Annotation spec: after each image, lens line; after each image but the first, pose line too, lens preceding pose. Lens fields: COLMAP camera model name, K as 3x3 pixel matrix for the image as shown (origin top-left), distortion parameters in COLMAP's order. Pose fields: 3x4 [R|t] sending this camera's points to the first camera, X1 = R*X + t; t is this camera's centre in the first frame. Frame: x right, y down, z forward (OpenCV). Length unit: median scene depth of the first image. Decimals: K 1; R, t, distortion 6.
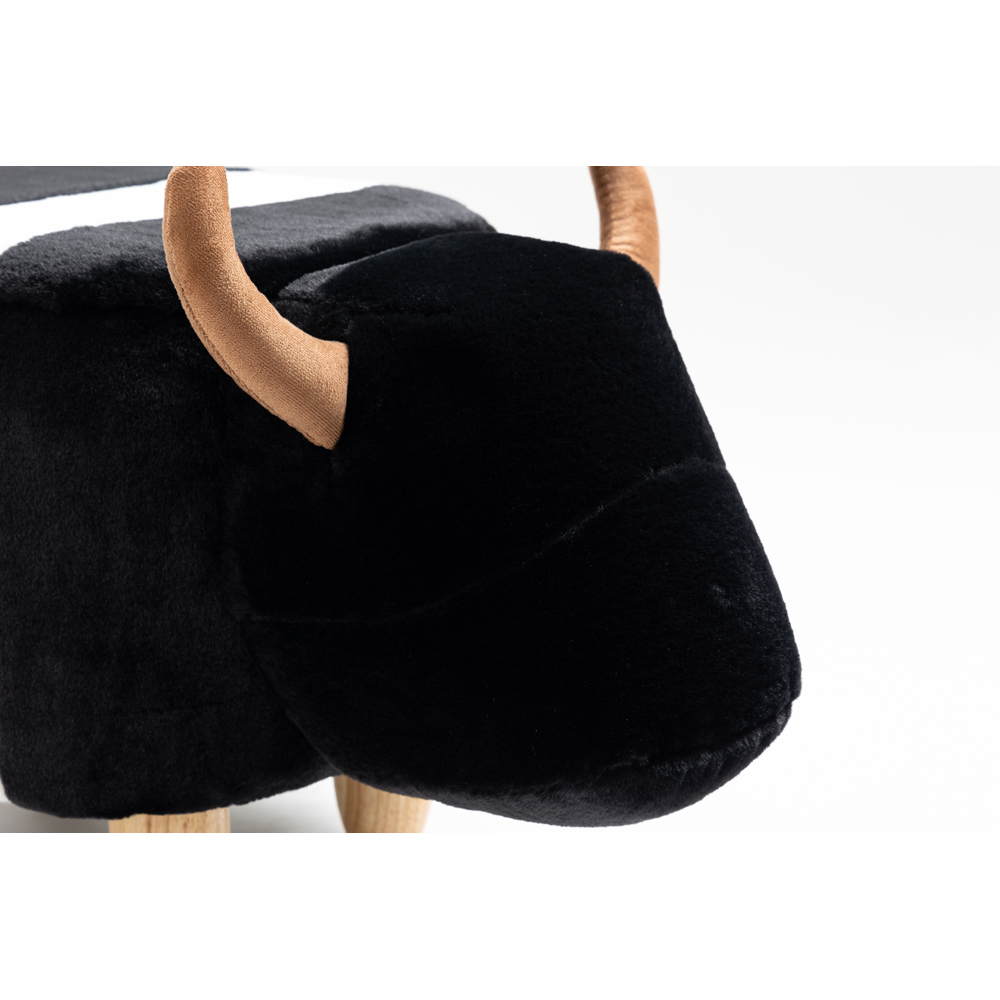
lens RADIAL K [[2387.1, 0, 466.8], [0, 2387.1, 497.3], [0, 0, 1]] dist [0.022447, 0.000000]
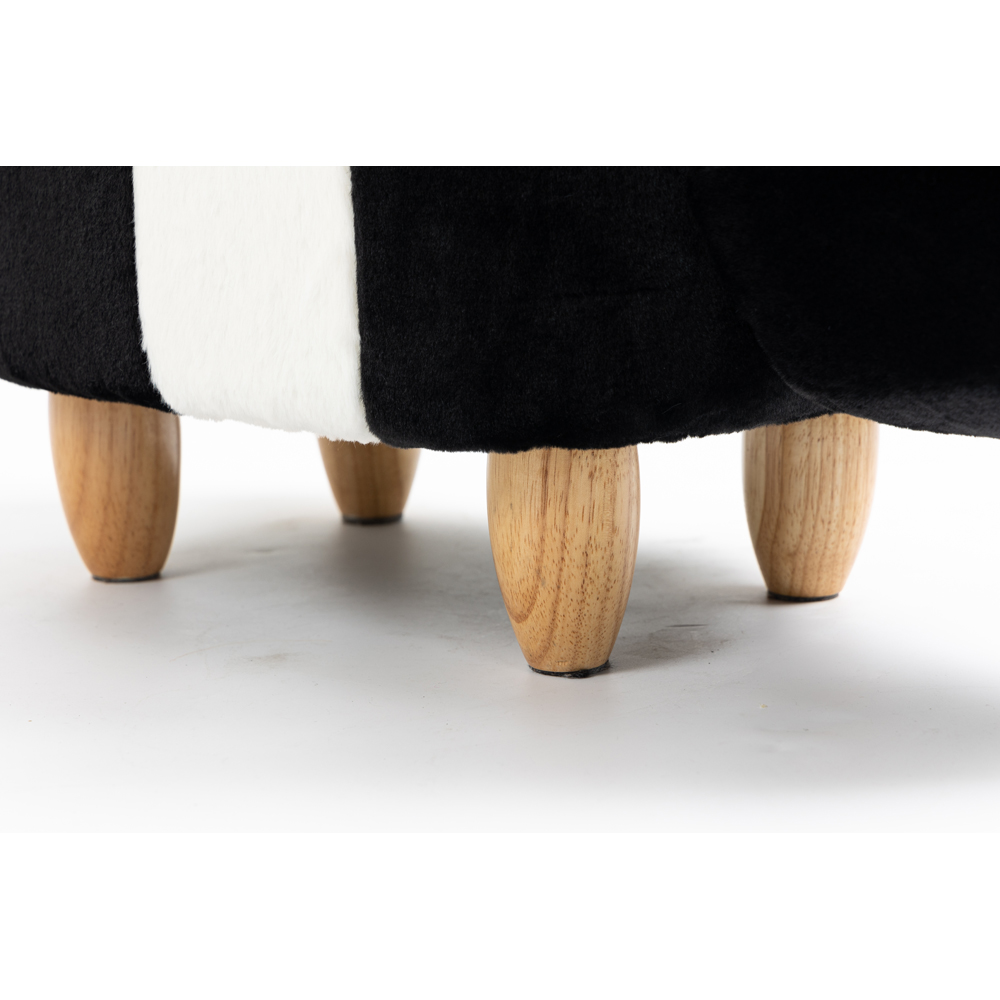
lens RADIAL K [[2769.7, 0, 504.7], [0, 2769.7, 495.0], [0, 0, 1]] dist [0.055371, 0.000000]
pose [[0.998663, 0.012538, -0.050157, -0.108992], [-0.014302, 0.999286, -0.034965, 0.189725], [0.049683, 0.035635, 0.998129, 0.110005]]
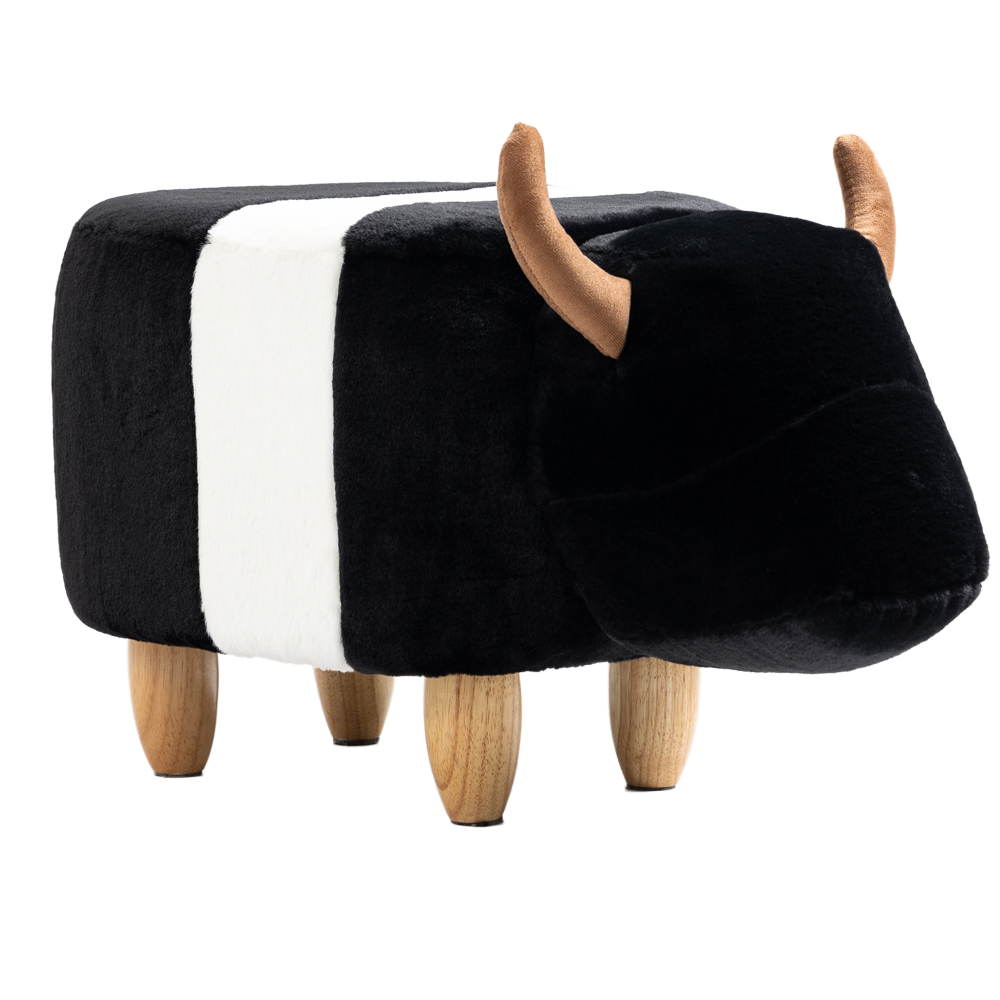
lens RADIAL K [[4209.4, 0, 502.6], [0, 4209.4, 493.1], [0, 0, 1]] dist [0.009593, 0.000000]
pose [[0.996671, 0.017042, -0.079730, 0.063441], [-0.026727, 0.992166, -0.122032, 0.321475], [0.077026, 0.123756, 0.989319, -1.222023]]
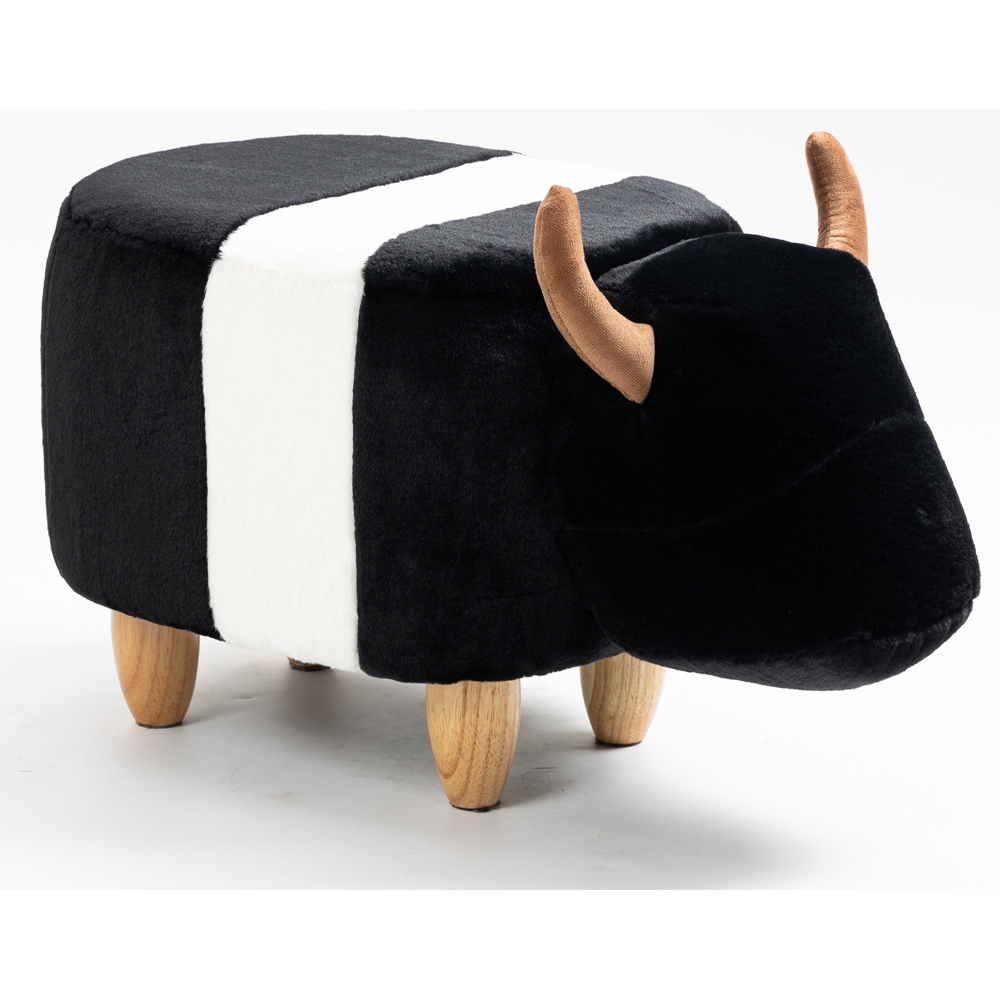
lens RADIAL K [[3843.5, 0, 463.2], [0, 3843.5, 368.6], [0, 0, 1]] dist [0.071793, 0.000000]
pose [[0.999542, 0.017376, 0.024786, -0.202811], [-0.017168, 0.999816, -0.008573, -0.018693], [-0.024931, 0.008144, 0.999656, -1.131755]]
